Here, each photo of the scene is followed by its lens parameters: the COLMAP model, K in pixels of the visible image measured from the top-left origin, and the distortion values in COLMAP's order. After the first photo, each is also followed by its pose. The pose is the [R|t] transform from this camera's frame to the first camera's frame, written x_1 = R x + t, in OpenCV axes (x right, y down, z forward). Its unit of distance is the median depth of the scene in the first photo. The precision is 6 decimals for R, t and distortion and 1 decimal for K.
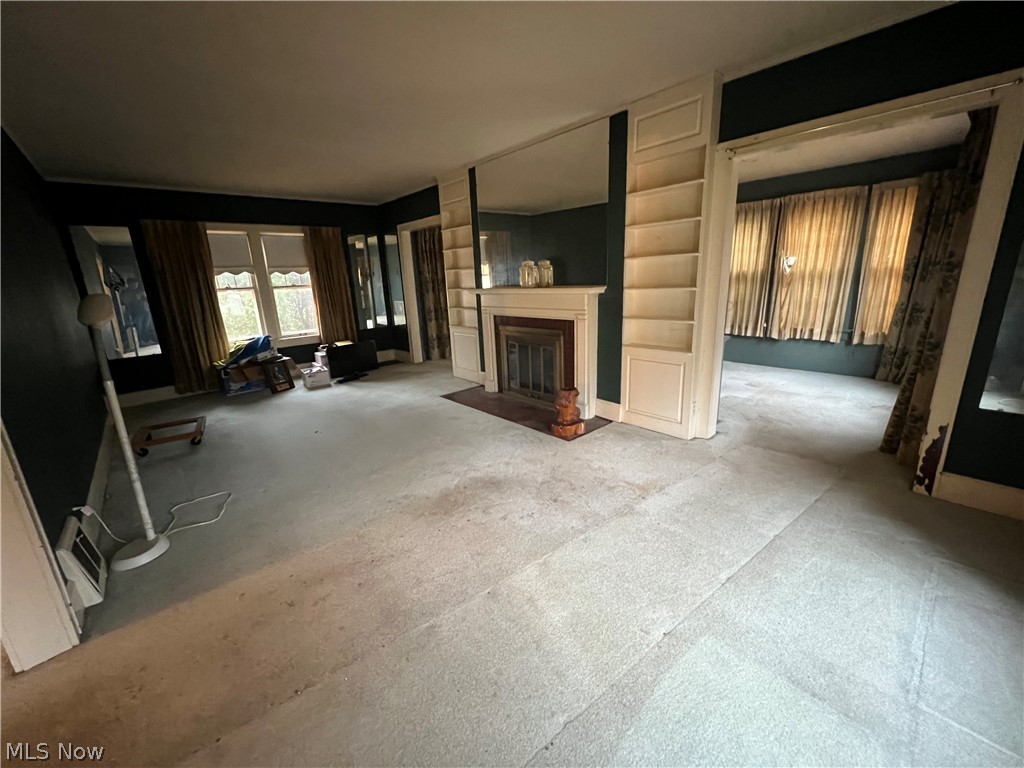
lens RADIAL K [[410.4, 0, 514.1], [0, 410.4, 381.6], [0, 0, 1]] dist [-0.000595, 0.000254]
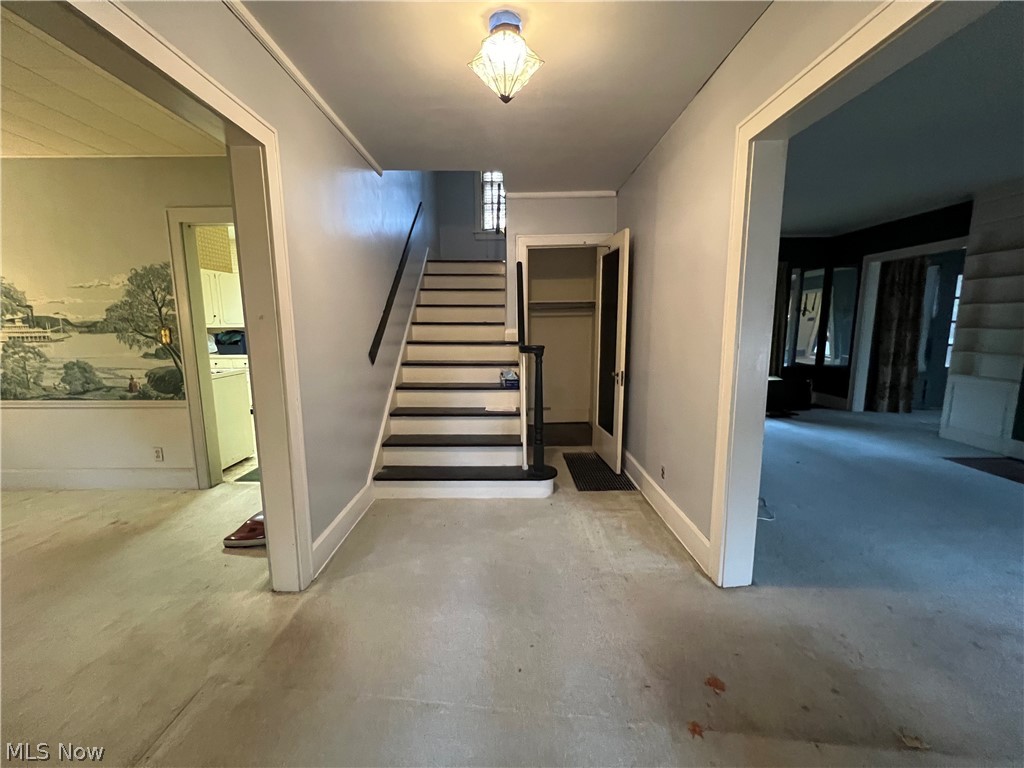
lens RADIAL K [[410.4, 0, 507.4], [0, 410.4, 382.4], [0, 0, 1]] dist [-0.000595, 0.000254]
pose [[0.735855, 0.136408, -0.663257, -0.336114], [-0.194754, 0.980747, -0.014368, 0.077021], [0.648528, 0.139745, 0.748254, -0.194831]]
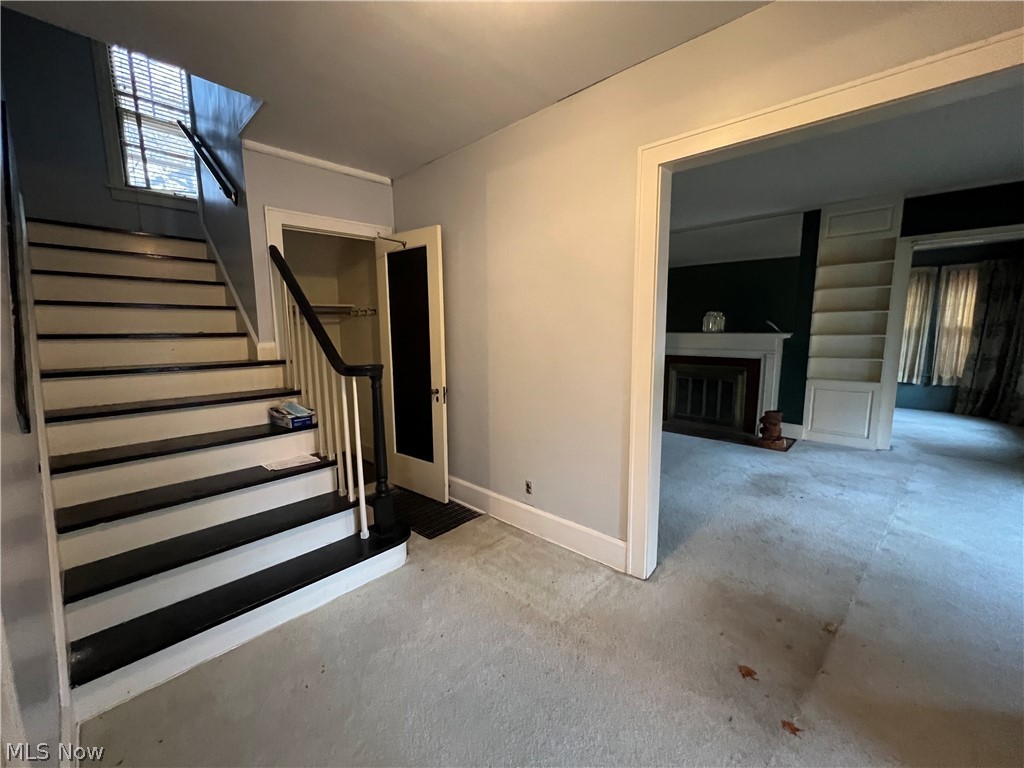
lens RADIAL K [[410.4, 0, 512.4], [0, 410.4, 381.5], [0, 0, 1]] dist [-0.000595, 0.000254]
pose [[0.996101, 0.021871, 0.085467, -0.655262], [-0.011275, 0.992398, -0.122549, 0.076466], [-0.087498, 0.121107, 0.988776, -0.162070]]
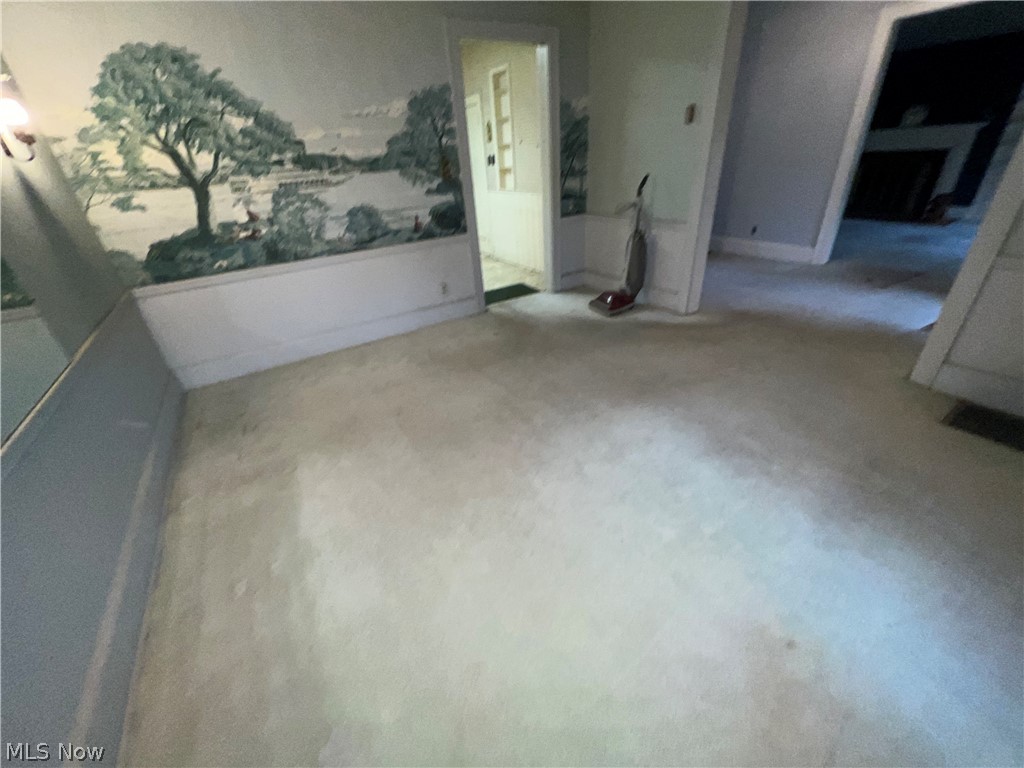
lens RADIAL K [[410.4, 0, 512.8], [0, 410.4, 376.6], [0, 0, 1]] dist [-0.000595, 0.000254]
pose [[0.984112, 0.073902, -0.161440, -1.033728], [-0.028083, 0.962603, 0.269458, 0.270293], [0.175316, -0.260643, 0.949384, -0.865142]]
